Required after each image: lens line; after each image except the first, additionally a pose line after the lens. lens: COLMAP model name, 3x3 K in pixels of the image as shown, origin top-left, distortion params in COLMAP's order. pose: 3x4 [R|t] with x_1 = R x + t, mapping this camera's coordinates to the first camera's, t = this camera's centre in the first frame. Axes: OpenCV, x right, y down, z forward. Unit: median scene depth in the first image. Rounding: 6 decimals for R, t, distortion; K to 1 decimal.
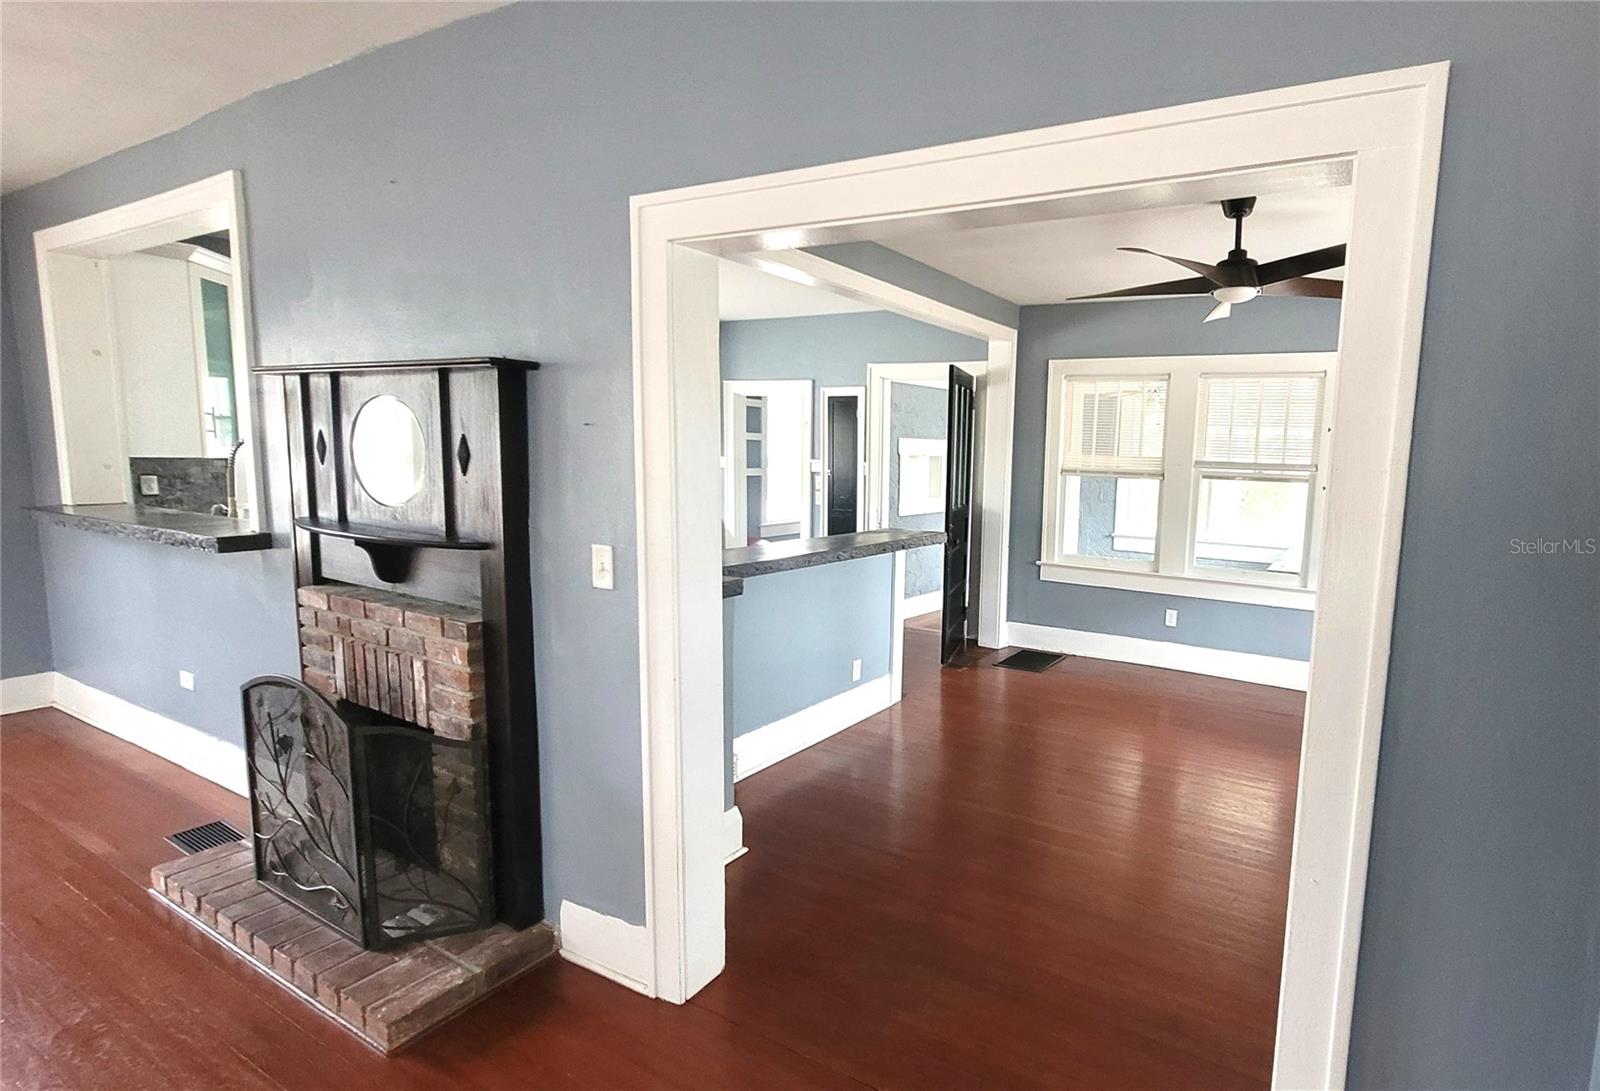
lens RADIAL K [[781.4, 0, 964.5], [0, 781.4, 556.8], [0, 0, 1]] dist [-0.003248, 0.002768]
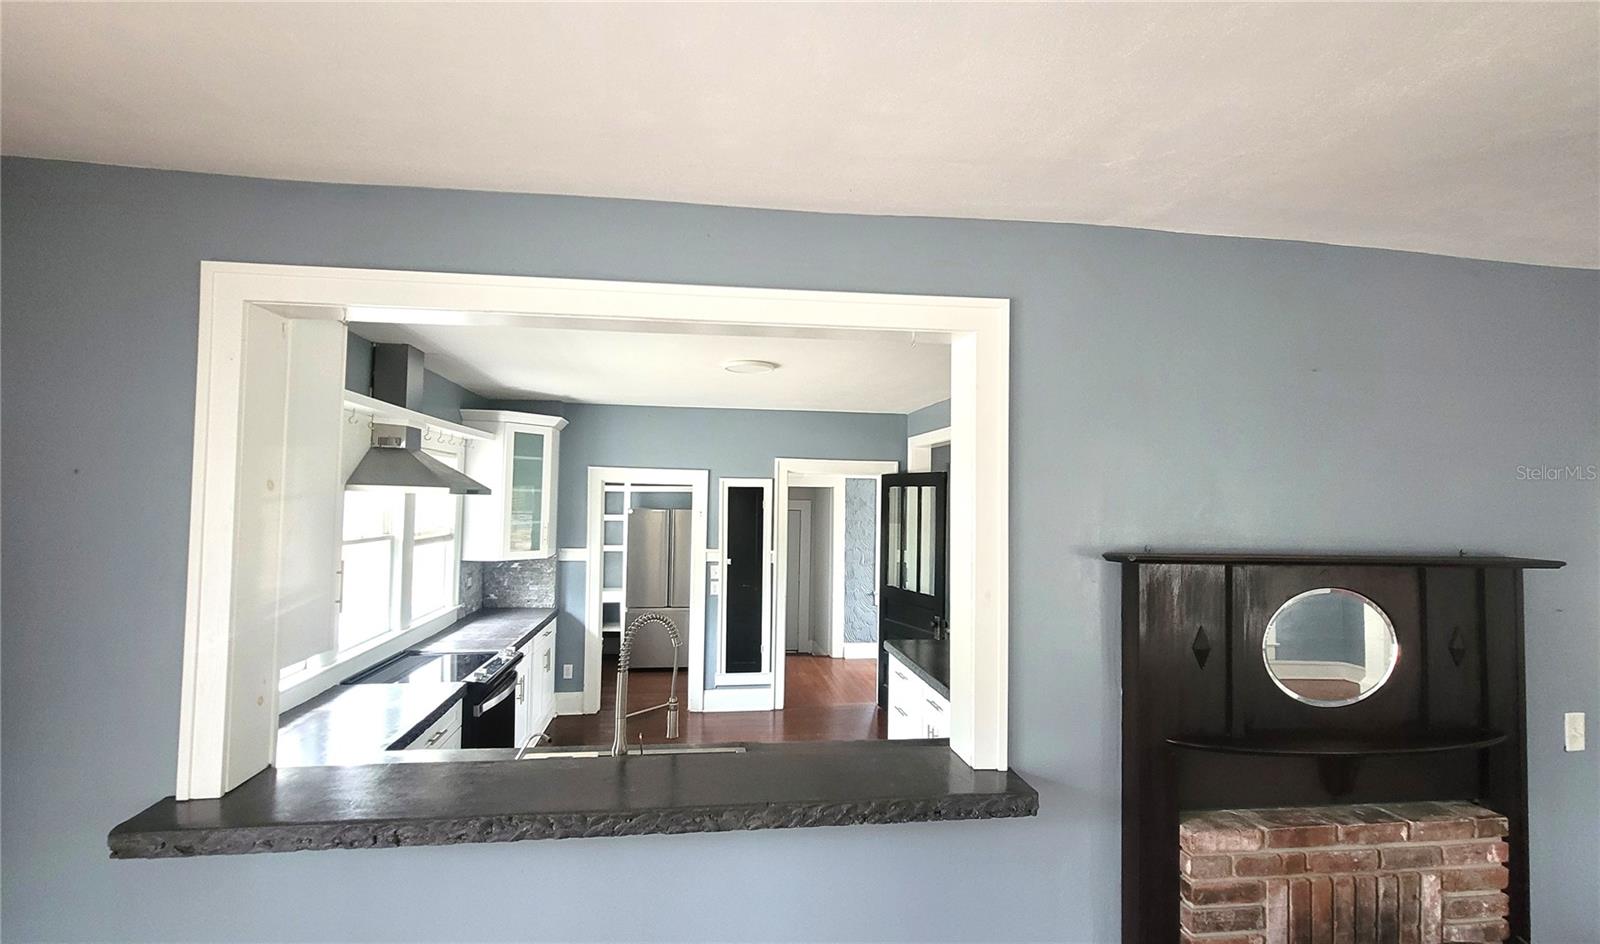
lens RADIAL K [[681.9, 0, 767.2], [0, 681.9, 472.3], [0, 0, 1]] dist [-0.000853, -0.000722]
pose [[0.817489, 0.007136, 0.575900, -0.775820], [0.080921, 0.988581, -0.127117, -0.129724], [-0.570231, 0.150519, 0.807577, 0.305532]]
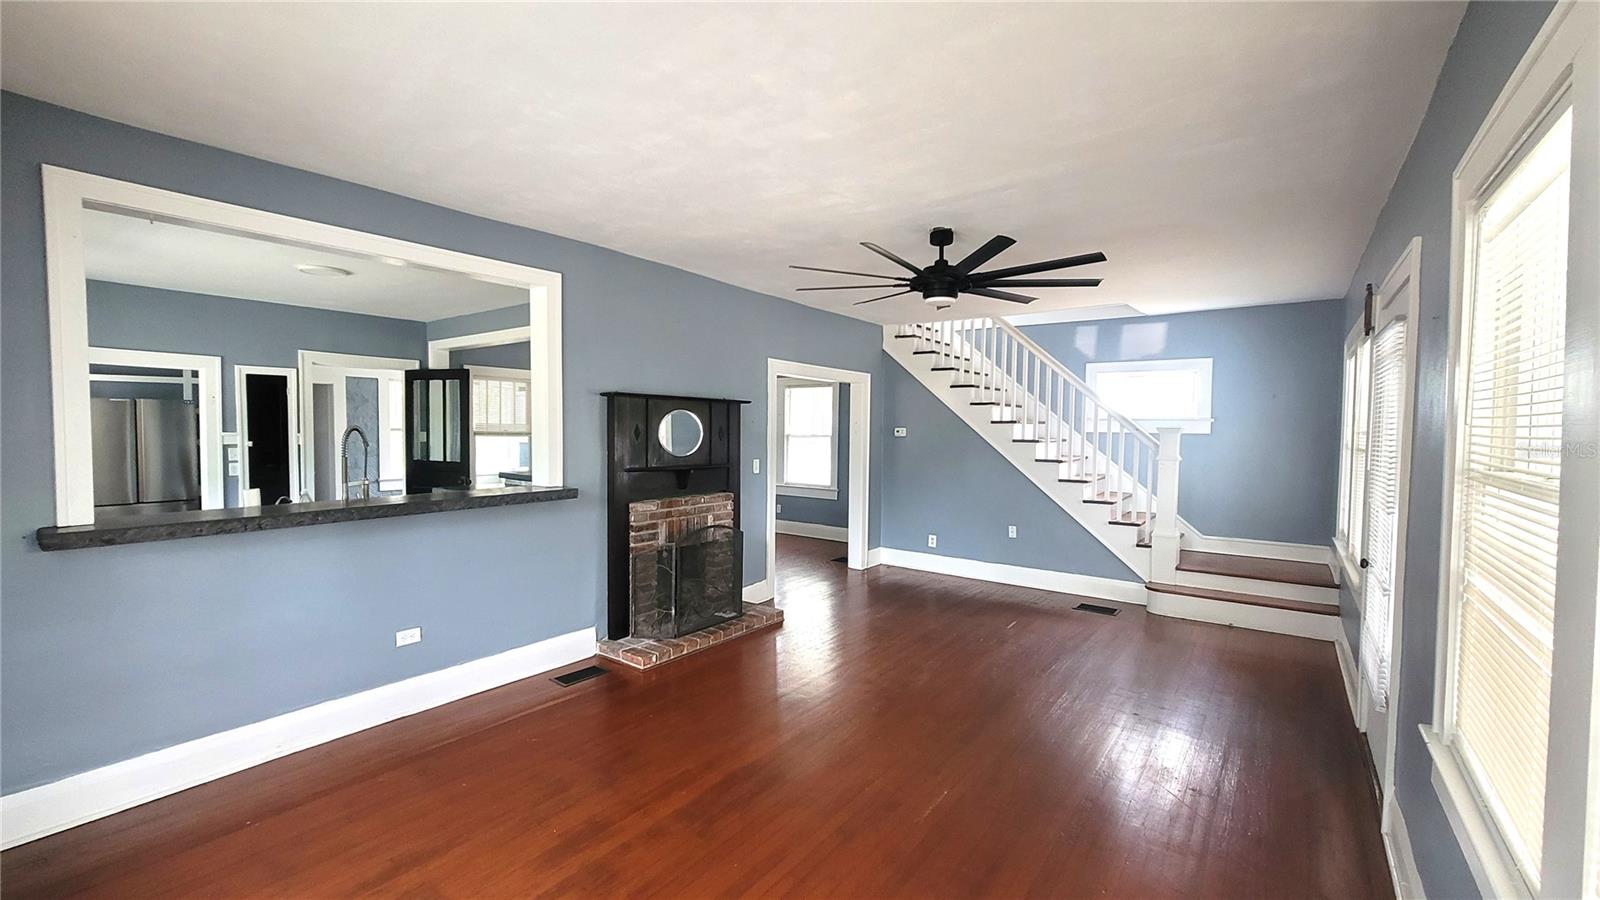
lens RADIAL K [[667.0, 0, 802.0], [0, 667.0, 449.7], [0, 0, 1]] dist [0.002972, 0.000272]
pose [[0.140570, -0.060798, 0.988202, -1.181857], [0.124990, 0.991217, 0.043204, -0.056164], [-0.982149, 0.117442, 0.146935, 0.154704]]
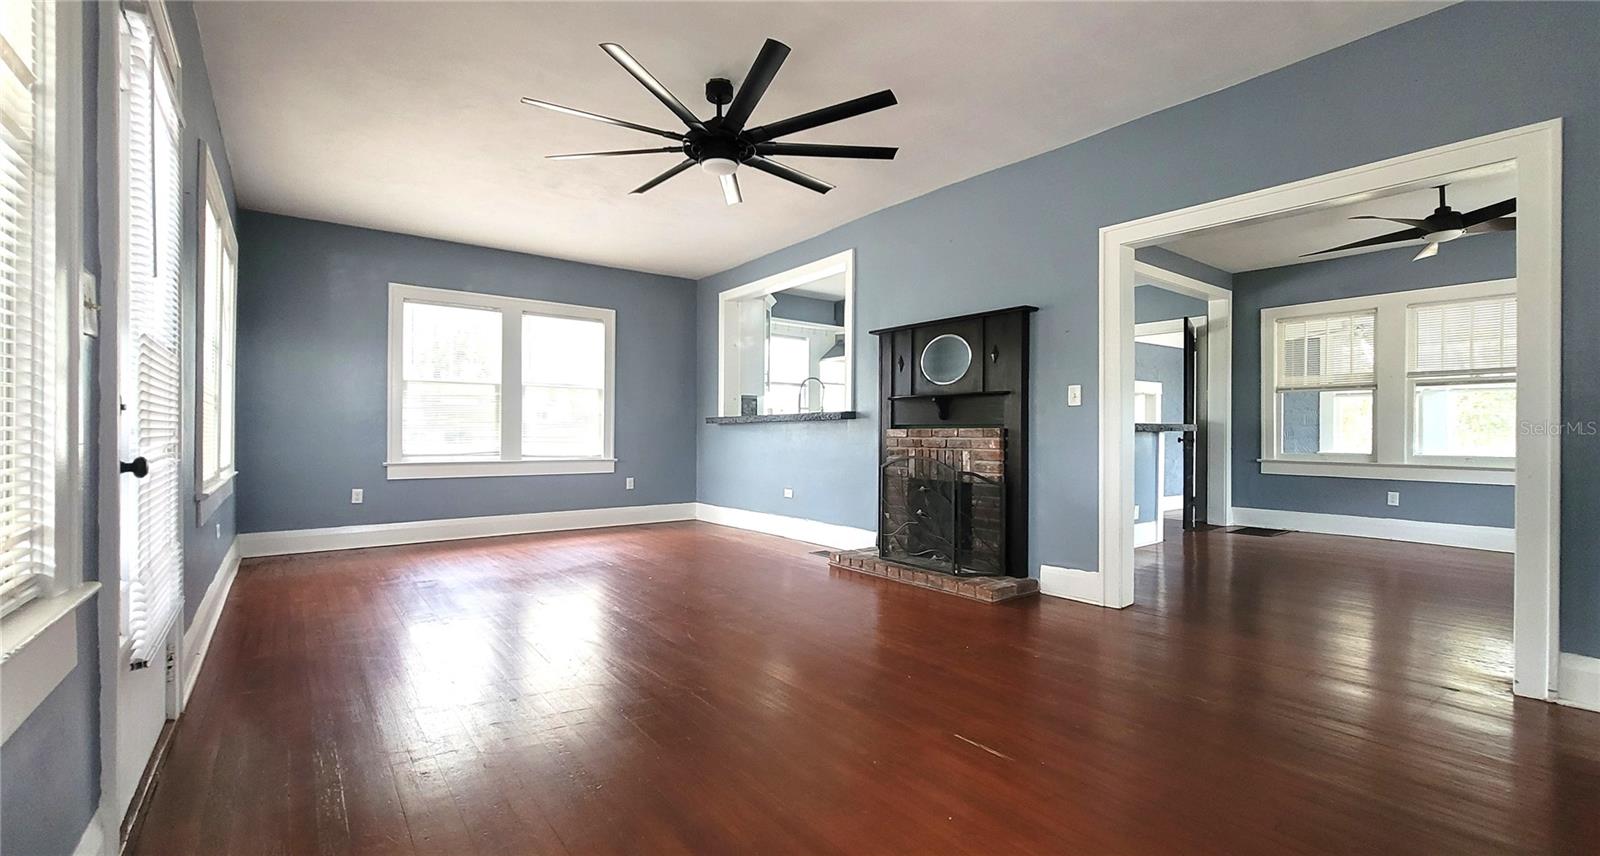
lens RADIAL K [[671.0, 0, 809.7], [0, 671.0, 436.5], [0, 0, 1]] dist [0.009964, 0.000642]
pose [[0.912782, -0.025714, -0.407636, -0.142601], [-0.028804, 0.991479, -0.127041, 0.144784], [0.407429, 0.127703, 0.904264, -0.365456]]
